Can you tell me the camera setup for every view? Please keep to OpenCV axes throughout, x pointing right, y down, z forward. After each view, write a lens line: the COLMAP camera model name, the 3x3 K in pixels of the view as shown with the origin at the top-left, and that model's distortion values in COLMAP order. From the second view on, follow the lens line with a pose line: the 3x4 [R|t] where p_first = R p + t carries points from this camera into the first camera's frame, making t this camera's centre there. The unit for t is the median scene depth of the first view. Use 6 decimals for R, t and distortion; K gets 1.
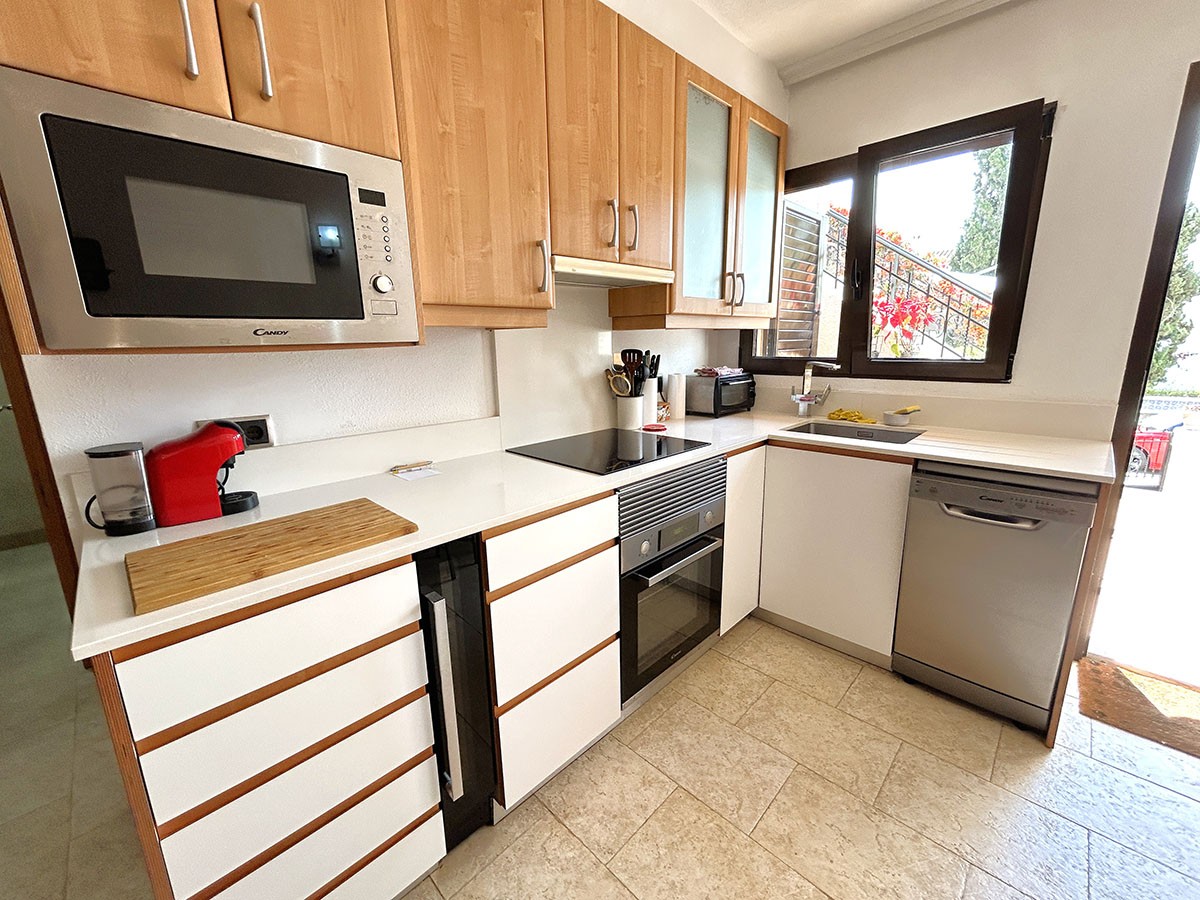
lens RADIAL K [[485.6, 0, 597.6], [0, 485.6, 446.6], [0, 0, 1]] dist [-0.002265, 0.001488]
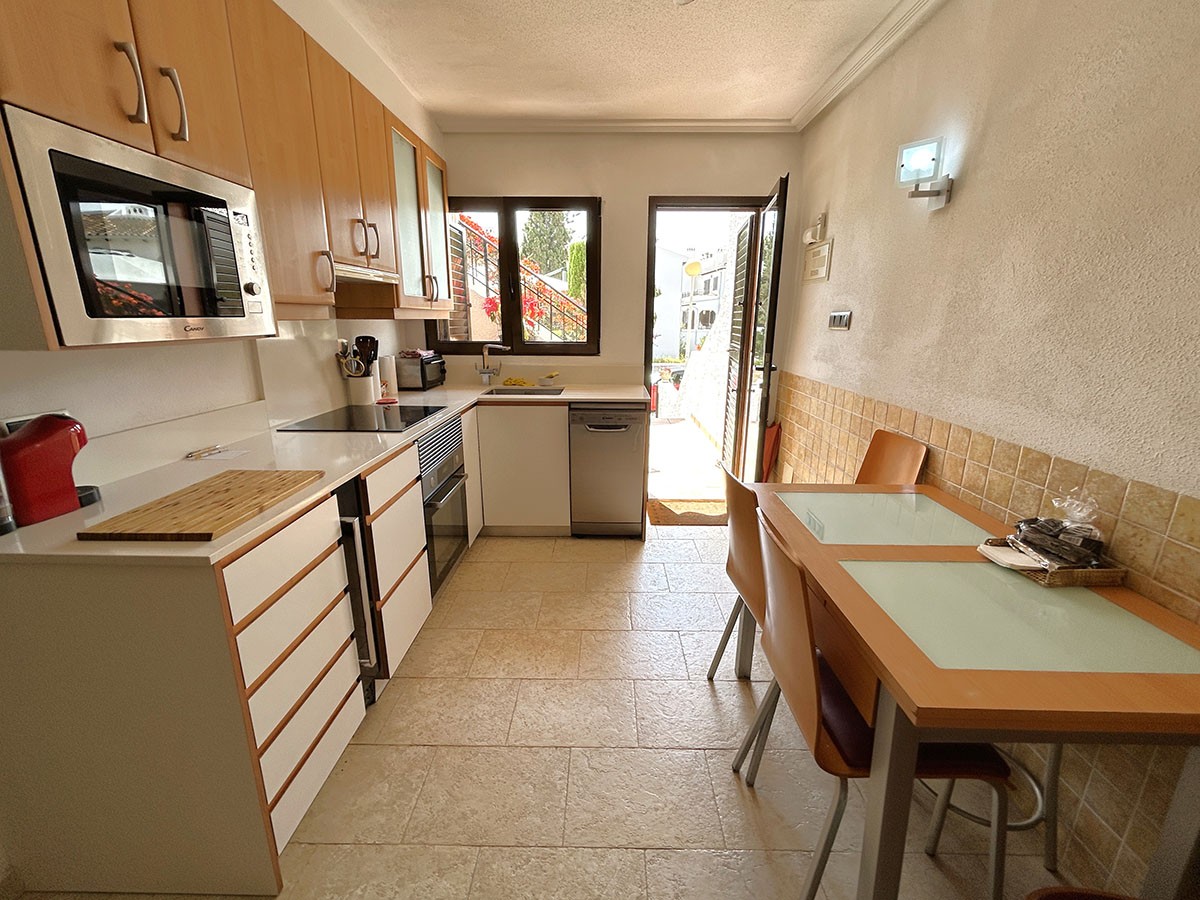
lens RADIAL K [[485.6, 0, 601.7], [0, 485.6, 444.3], [0, 0, 1]] dist [-0.002265, 0.001488]
pose [[0.721959, -0.152032, 0.675026, -0.386397], [0.130084, 0.987990, 0.083391, 0.040619], [-0.679597, 0.027605, 0.733066, -0.281216]]
